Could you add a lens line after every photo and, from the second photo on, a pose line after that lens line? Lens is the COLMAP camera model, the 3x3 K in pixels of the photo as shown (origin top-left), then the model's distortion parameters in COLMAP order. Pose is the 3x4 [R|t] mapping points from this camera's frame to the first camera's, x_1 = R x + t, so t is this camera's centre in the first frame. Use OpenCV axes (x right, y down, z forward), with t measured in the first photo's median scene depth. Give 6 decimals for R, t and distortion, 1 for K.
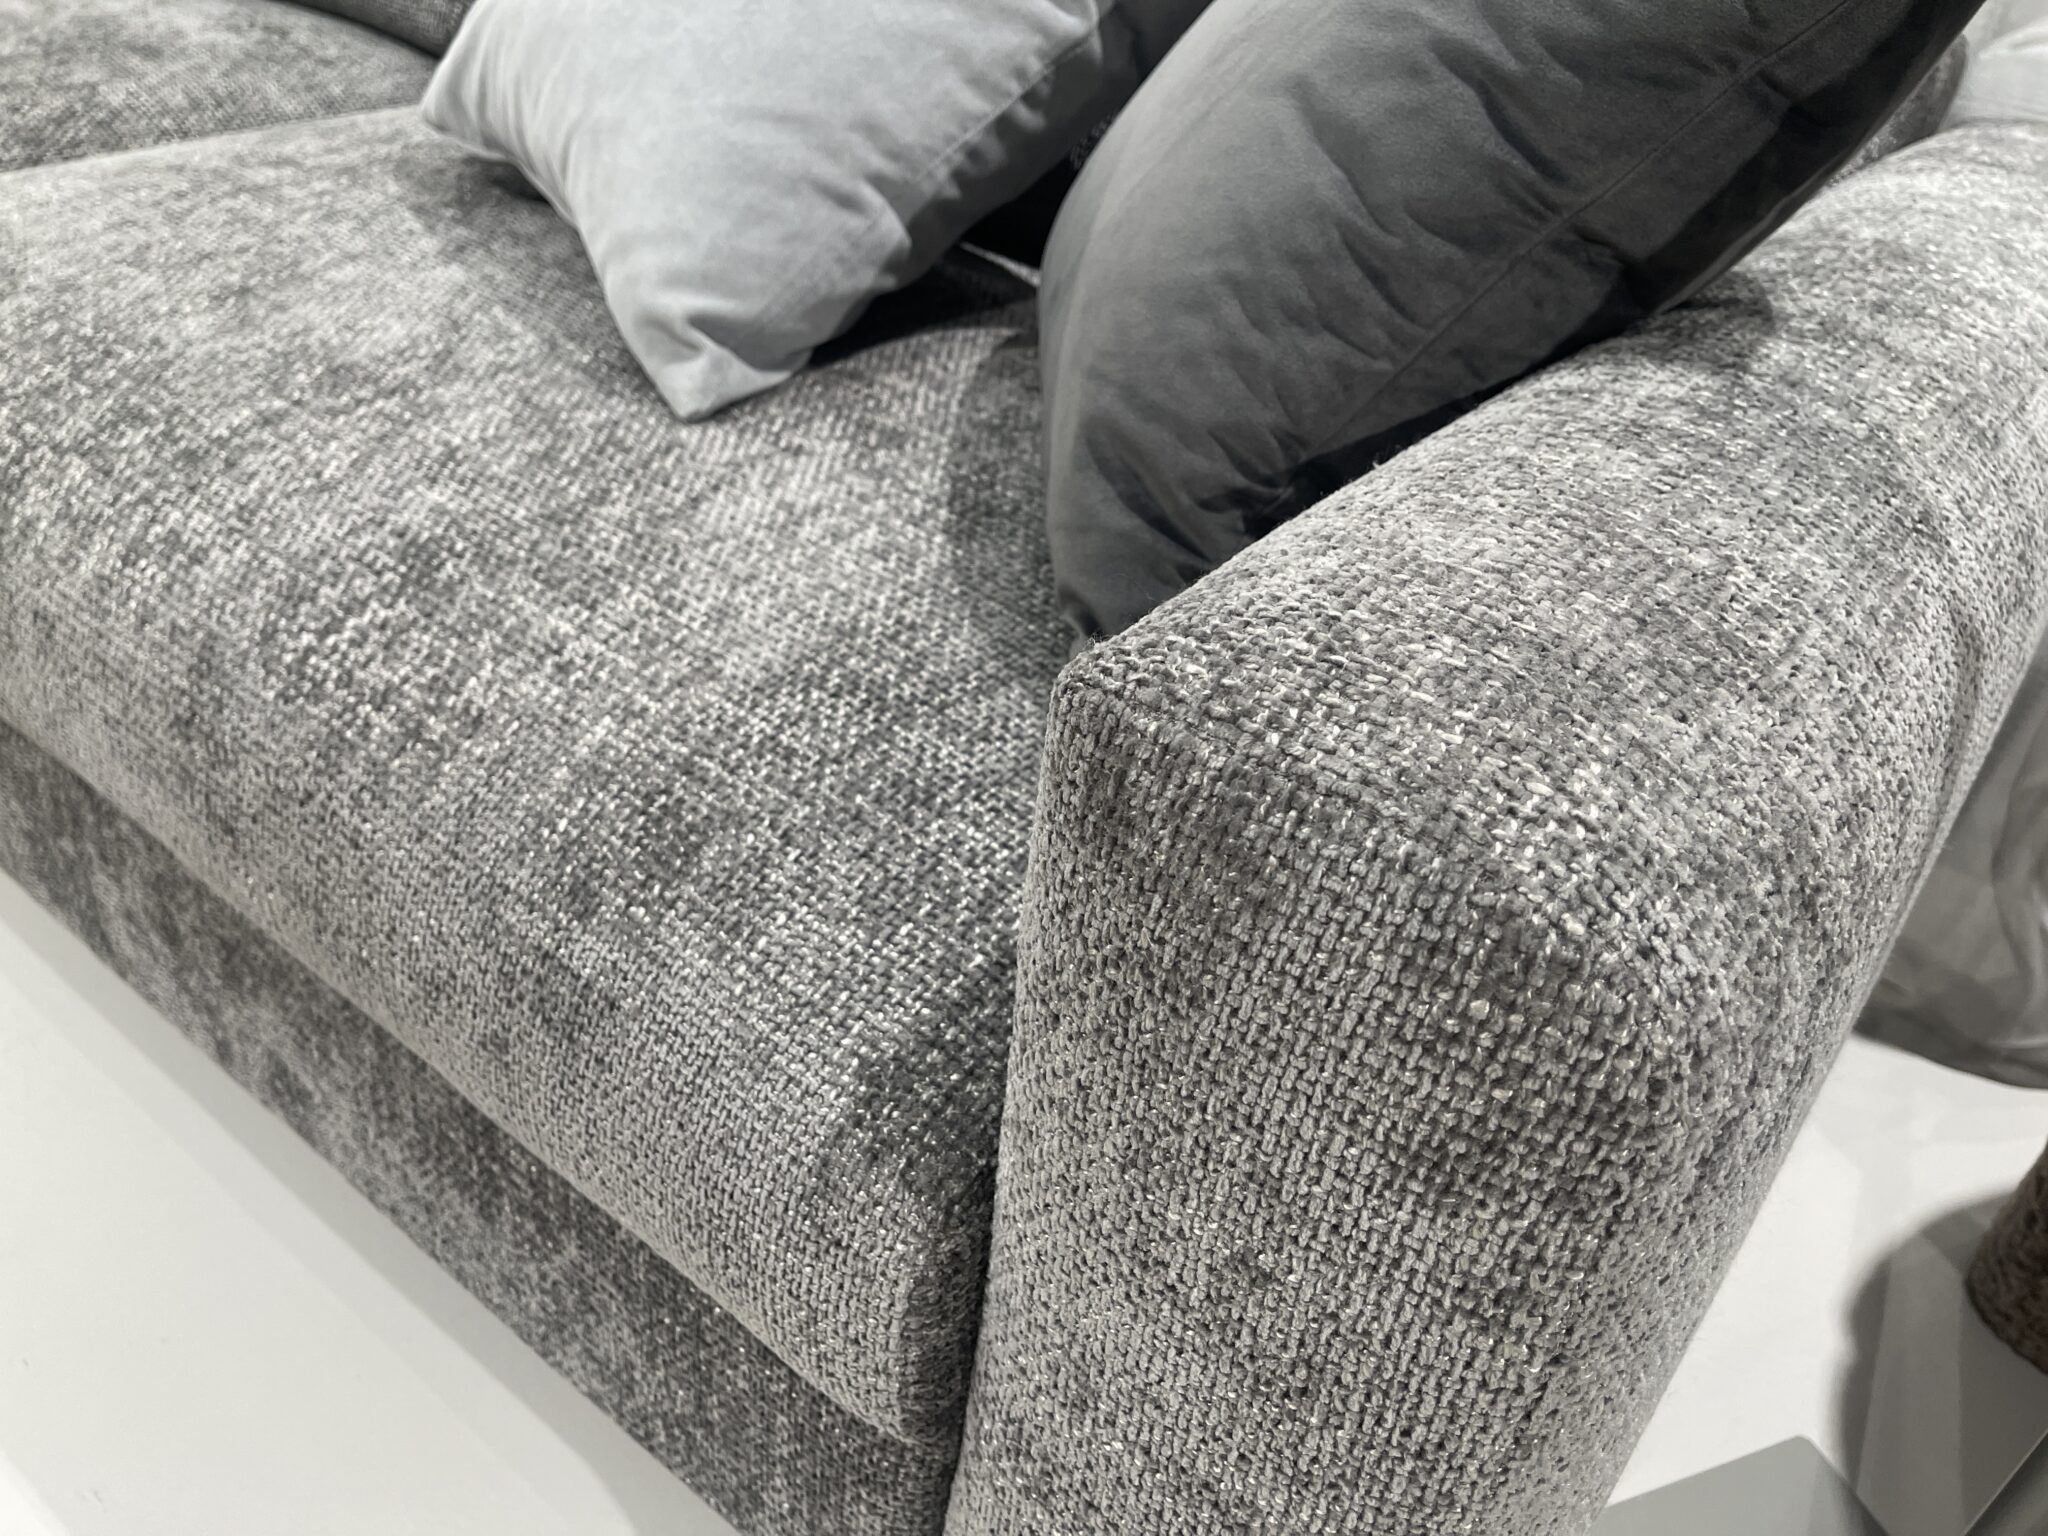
lens RADIAL K [[1576.7, 0, 1021.3], [0, 1576.7, 752.9], [0, 0, 1]] dist [0.060567, -0.076840]
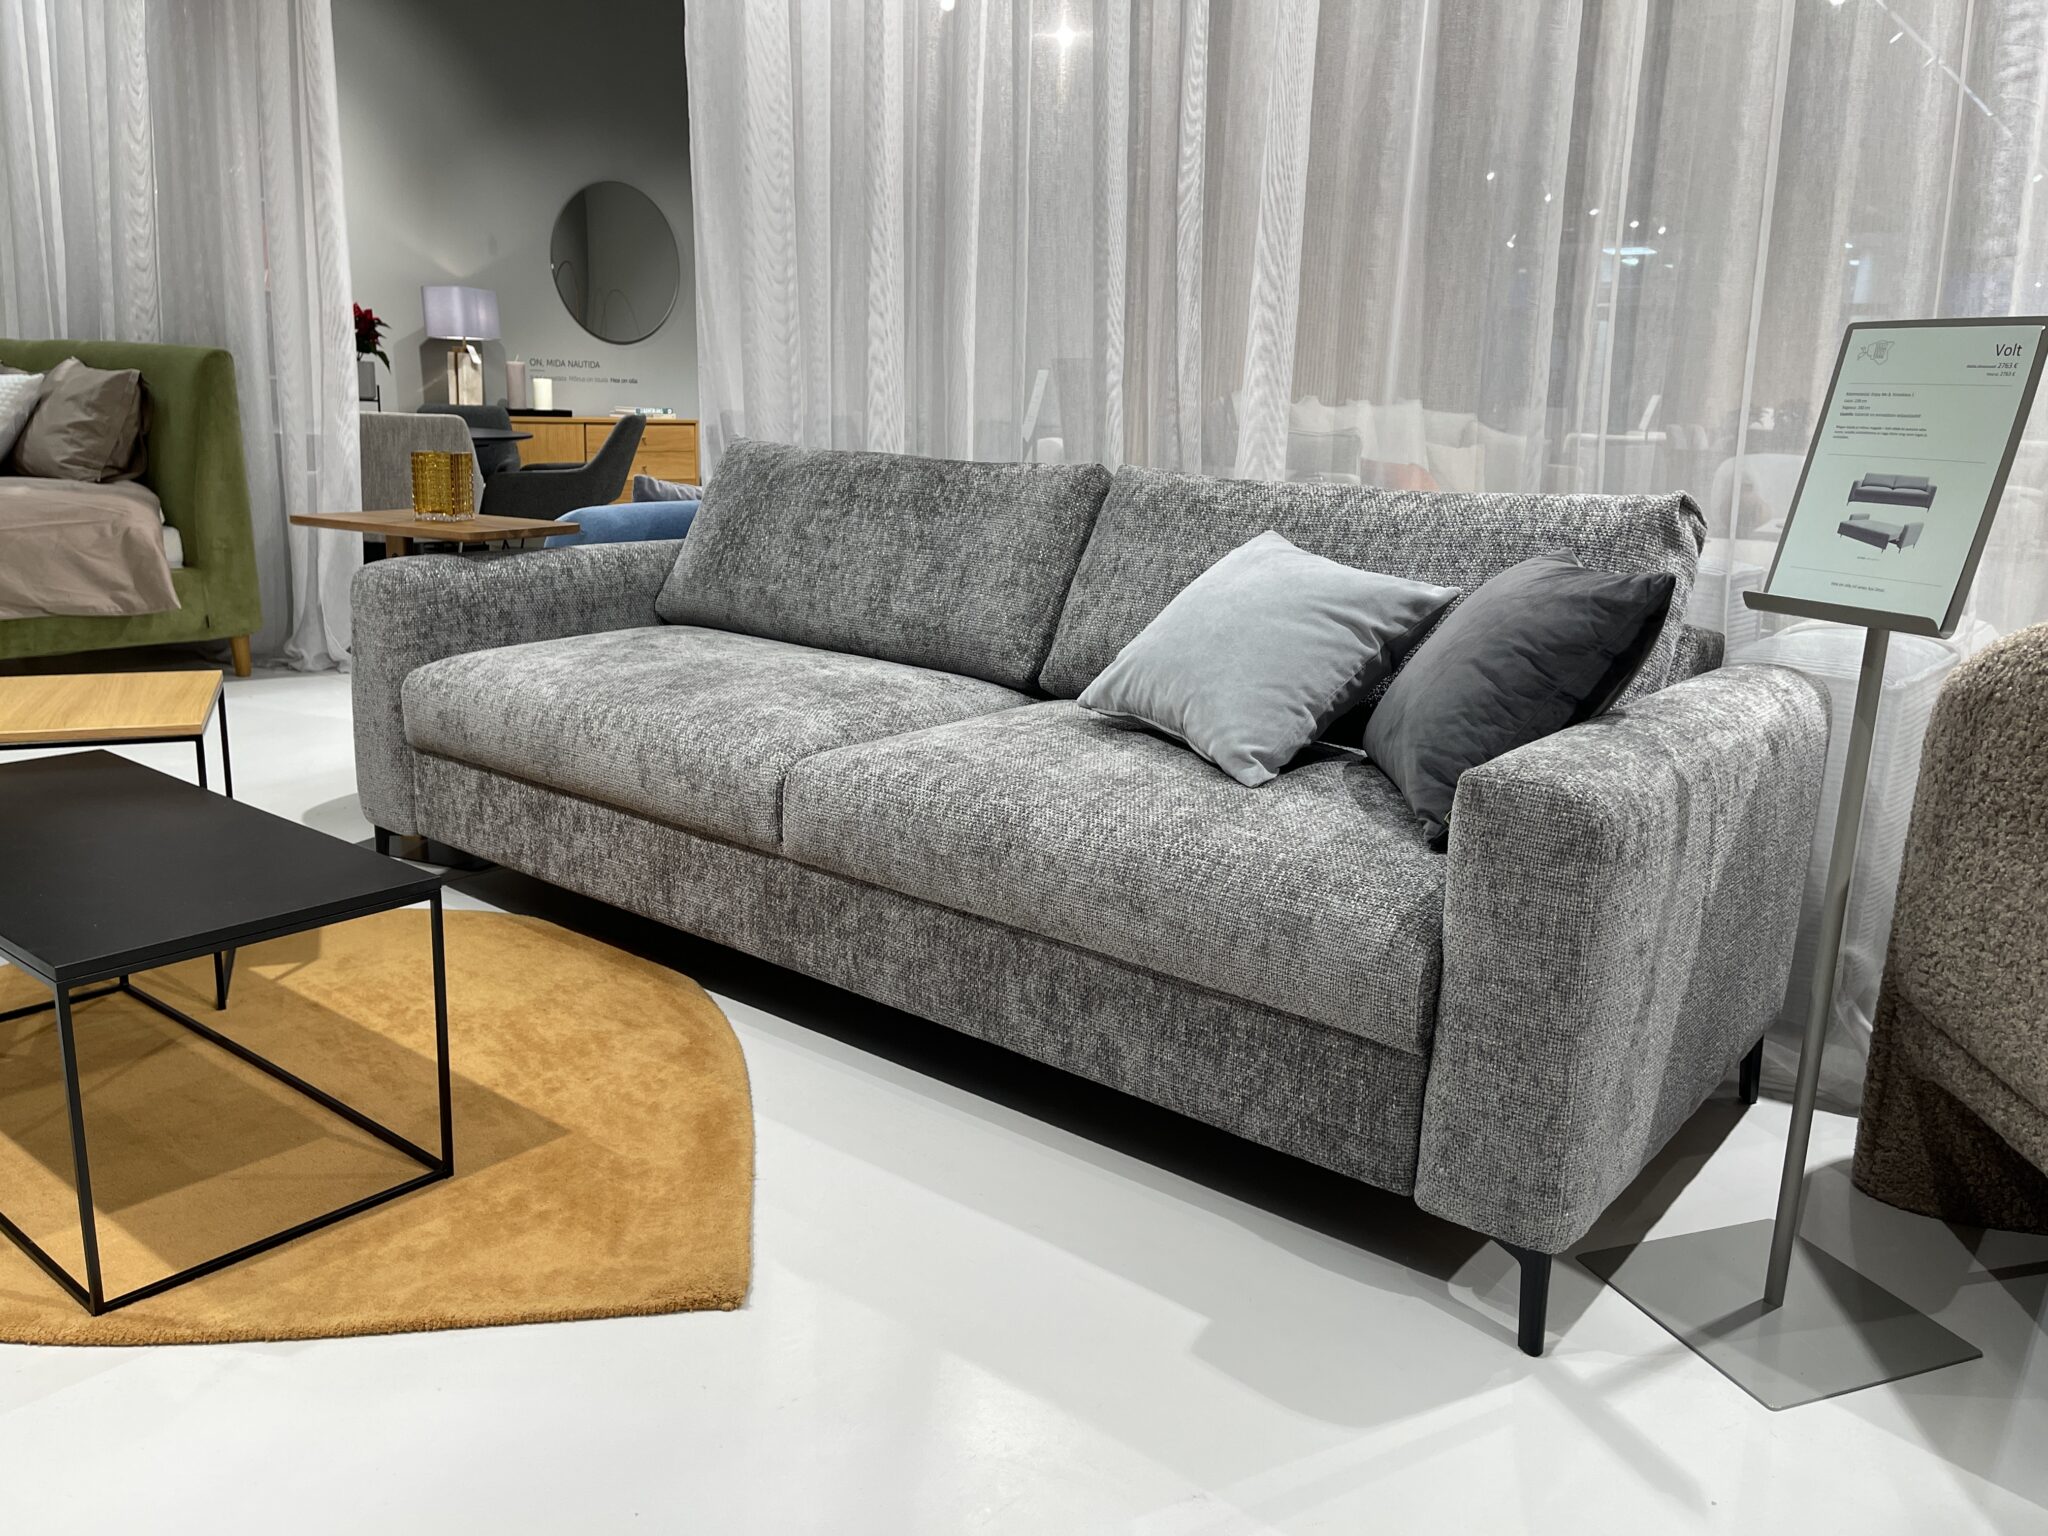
lens RADIAL K [[1597.9, 0, 1025.6], [0, 1597.9, 758.6], [0, 0, 1]] dist [0.061560, -0.010584]
pose [[0.998319, -0.055485, -0.016753, -0.573008], [0.045517, 0.929483, -0.366046, 0.769634], [0.035882, 0.364668, 0.930446, -1.679617]]
